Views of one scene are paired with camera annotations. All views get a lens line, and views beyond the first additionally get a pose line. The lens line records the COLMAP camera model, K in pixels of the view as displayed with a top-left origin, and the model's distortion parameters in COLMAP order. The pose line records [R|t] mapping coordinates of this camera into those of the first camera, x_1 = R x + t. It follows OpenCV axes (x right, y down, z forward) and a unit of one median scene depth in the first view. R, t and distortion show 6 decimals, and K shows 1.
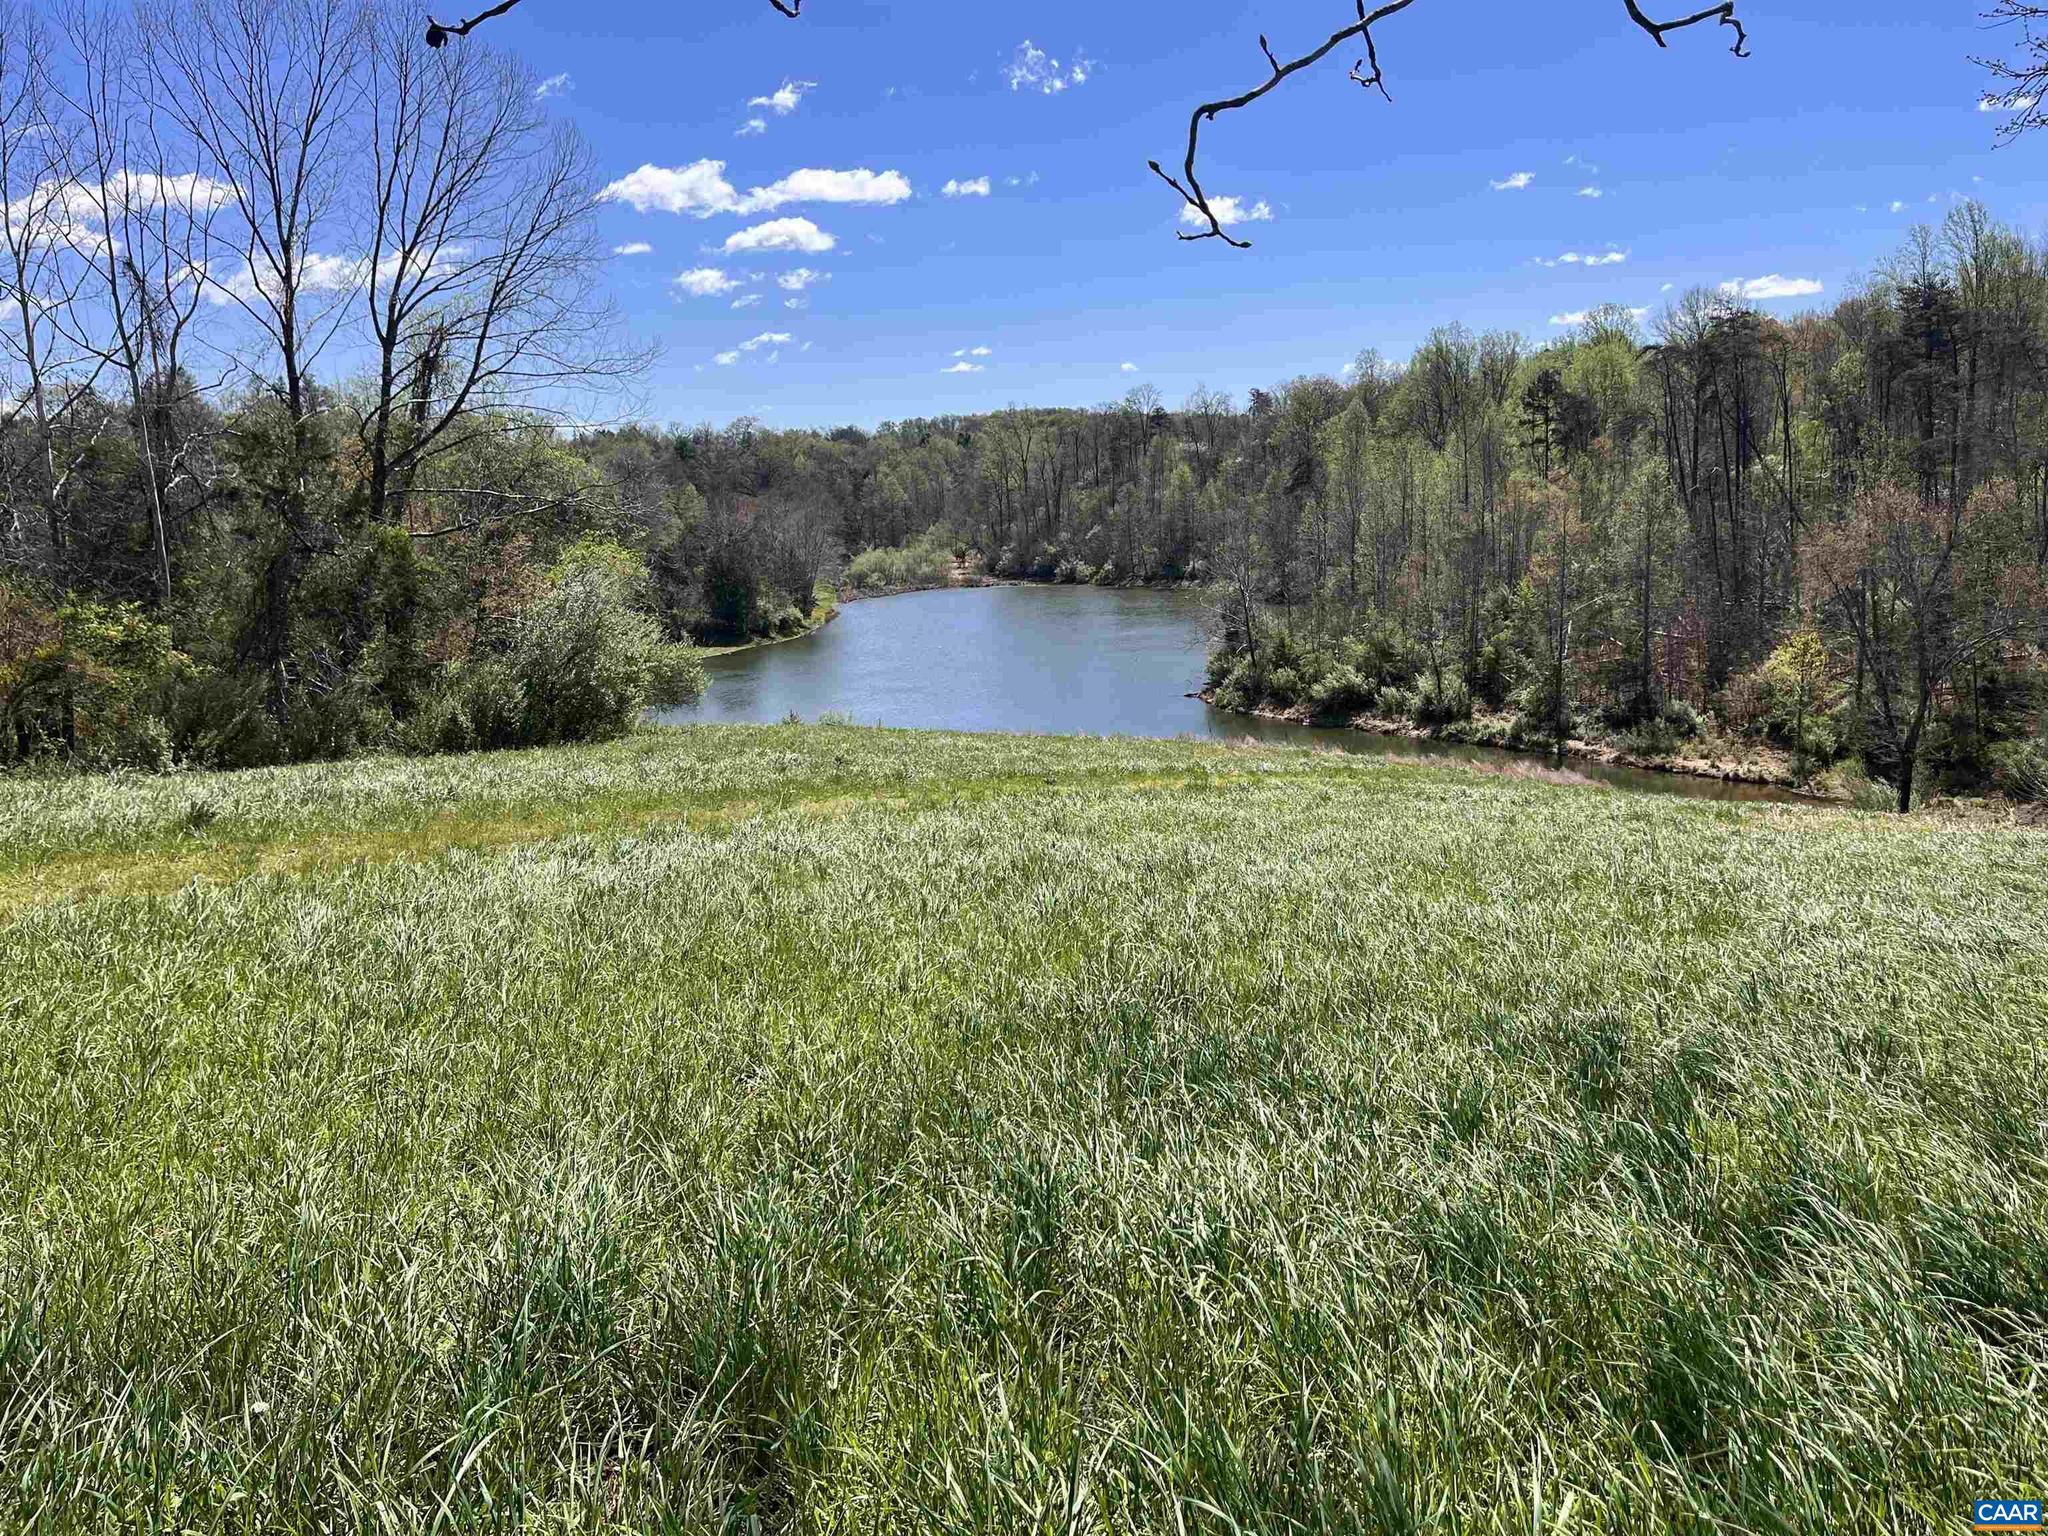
lens RADIAL K [[1559.7, 0, 1024.0], [0, 1559.7, 768.0], [0, 0, 1]] dist [-0.000010, -0.000475]
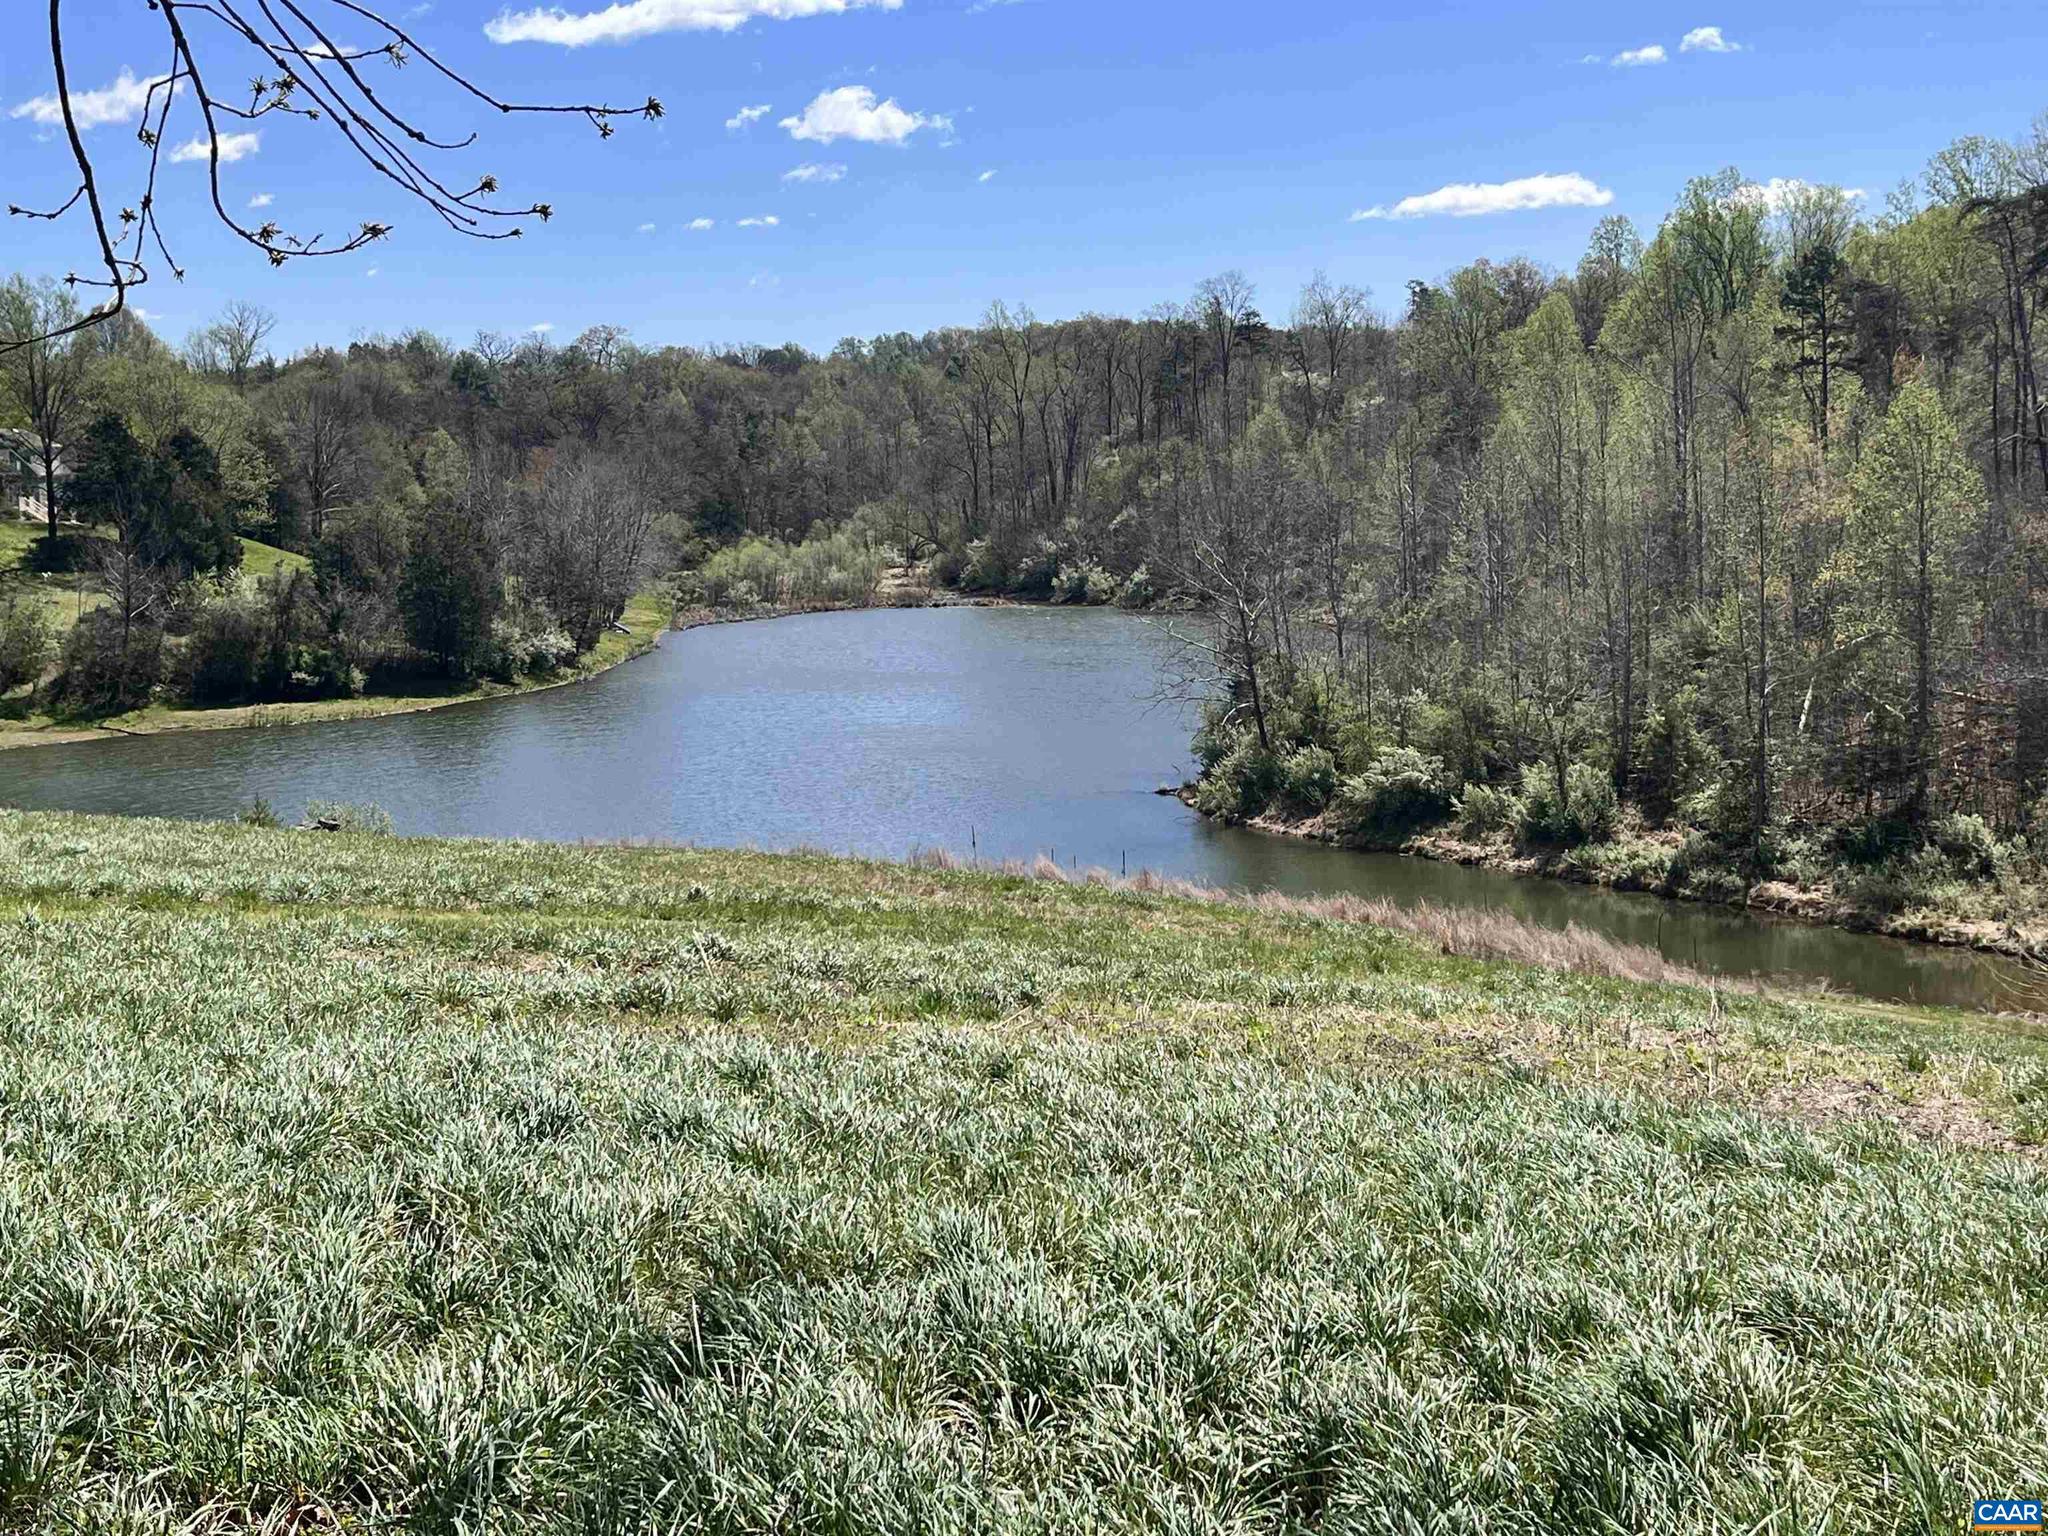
lens RADIAL K [[2579.0, 0, 1024.0], [0, 2579.0, 768.0], [0, 0, 1]] dist [0.009862, -0.018481]
pose [[0.998934, 0.017409, -0.042743, 0.071225], [-0.019825, 0.998189, -0.056787, -0.000501], [0.041677, 0.057574, 0.997471, 0.038769]]
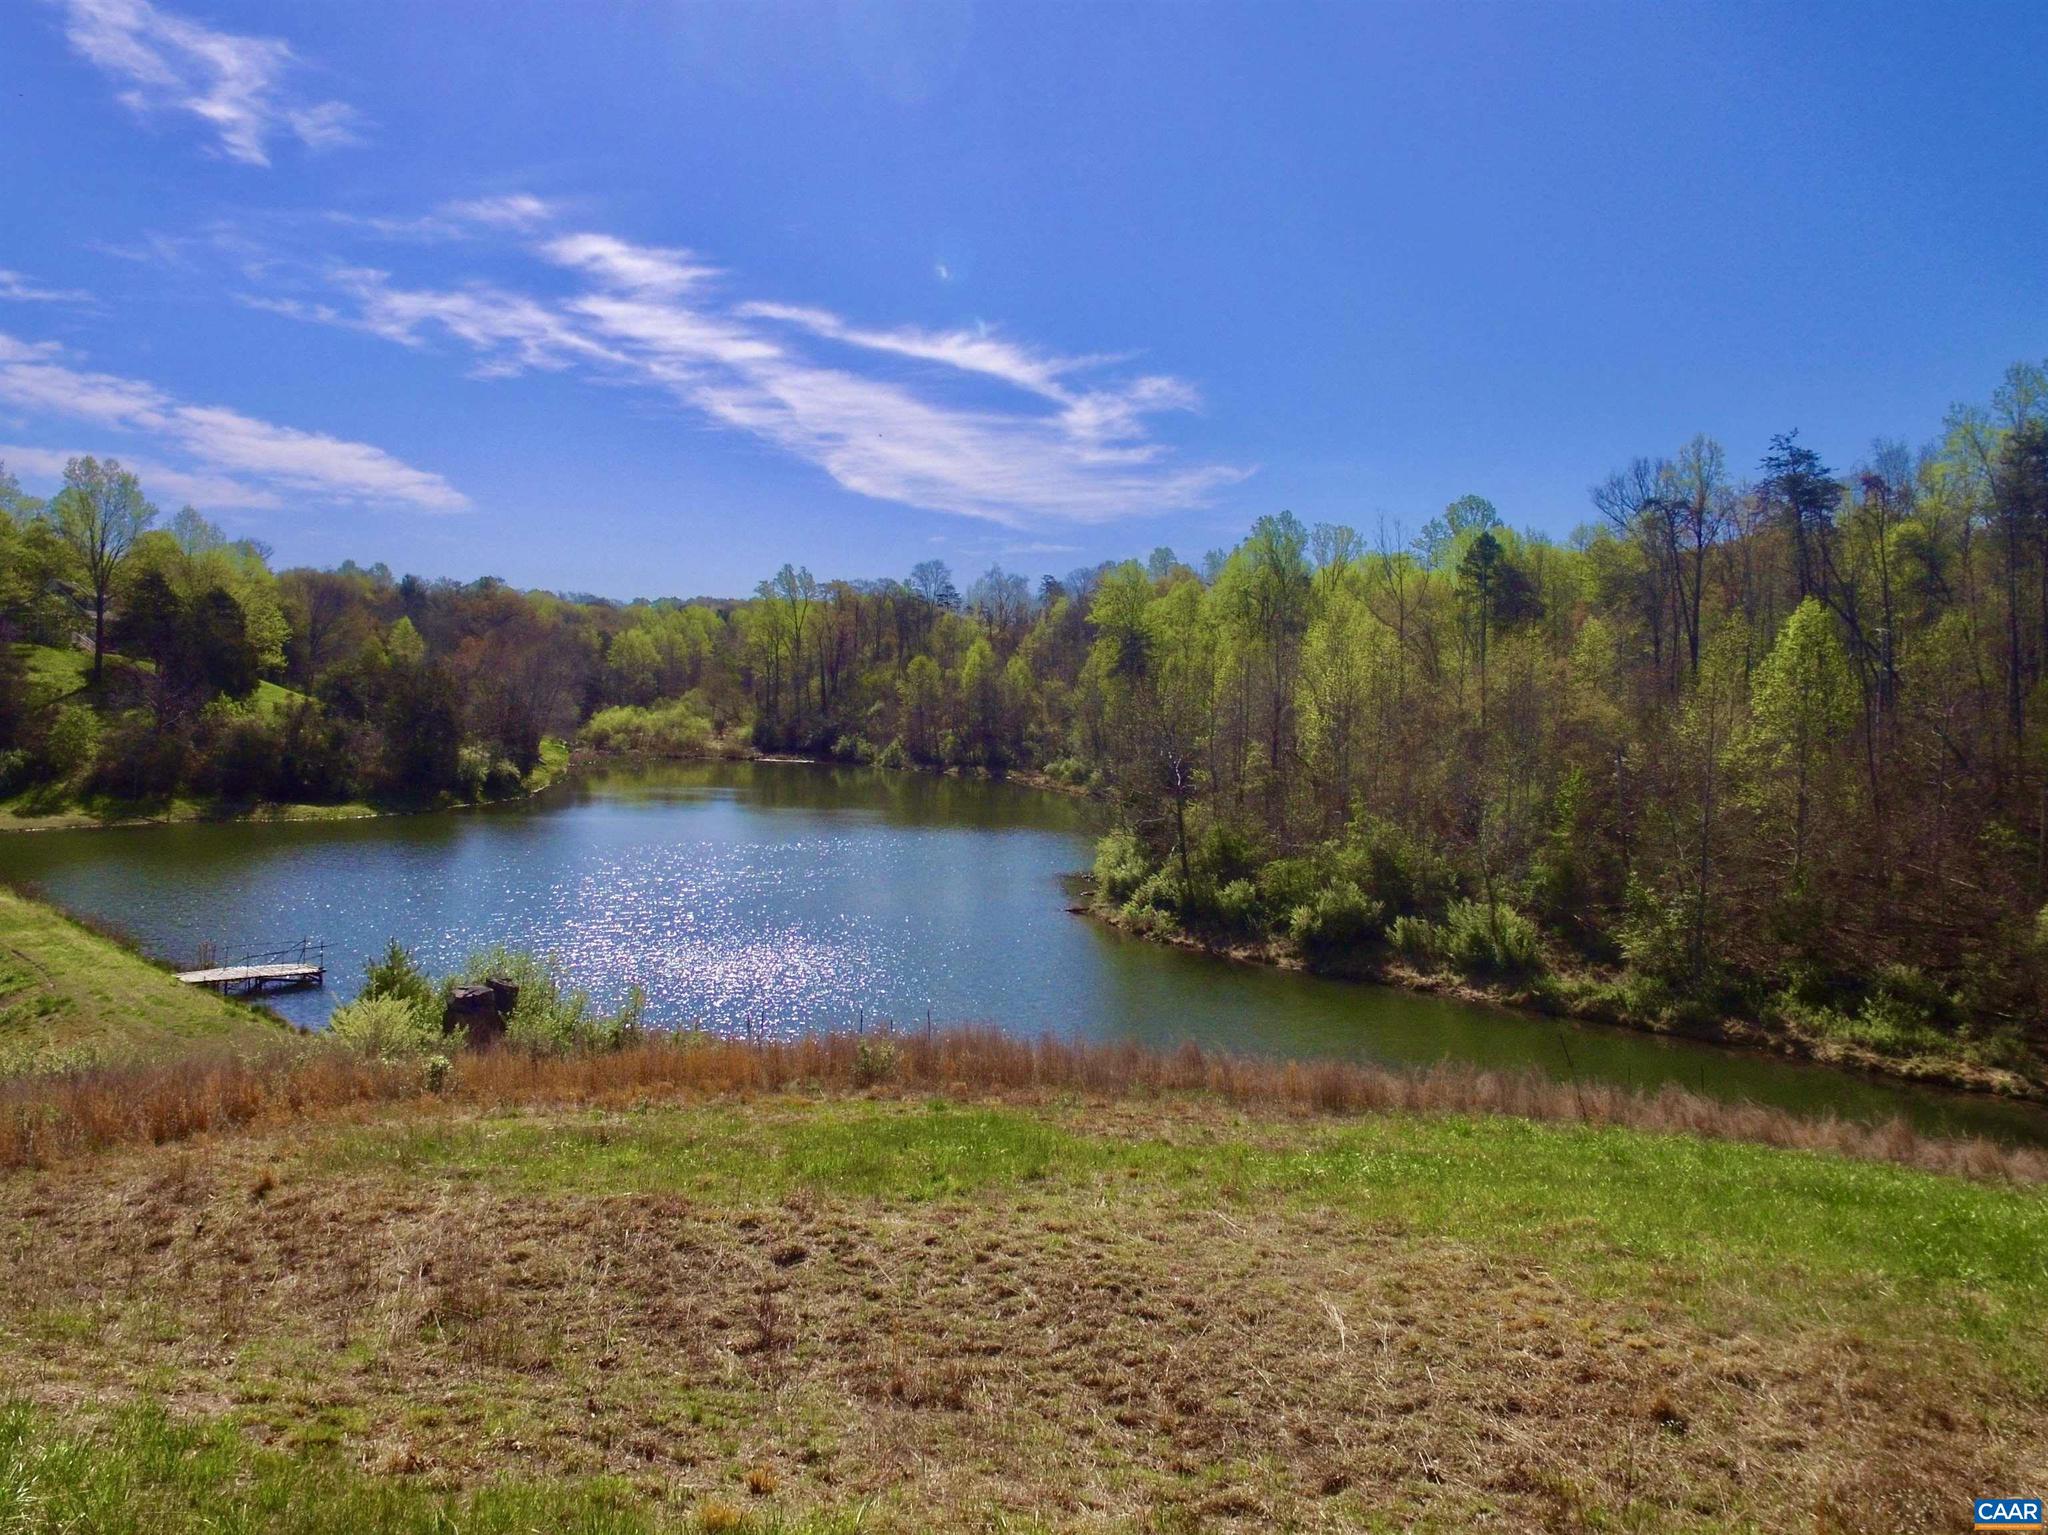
lens RADIAL K [[1457.7, 0, 1024.0], [0, 1457.7, 767.5], [0, 0, 1]] dist [-0.099671, 0.069529]
pose [[0.981328, 0.067959, 0.179935, -0.026701], [-0.043895, 0.989942, -0.134495, -0.016093], [-0.187266, 0.124085, 0.974441, 0.265186]]
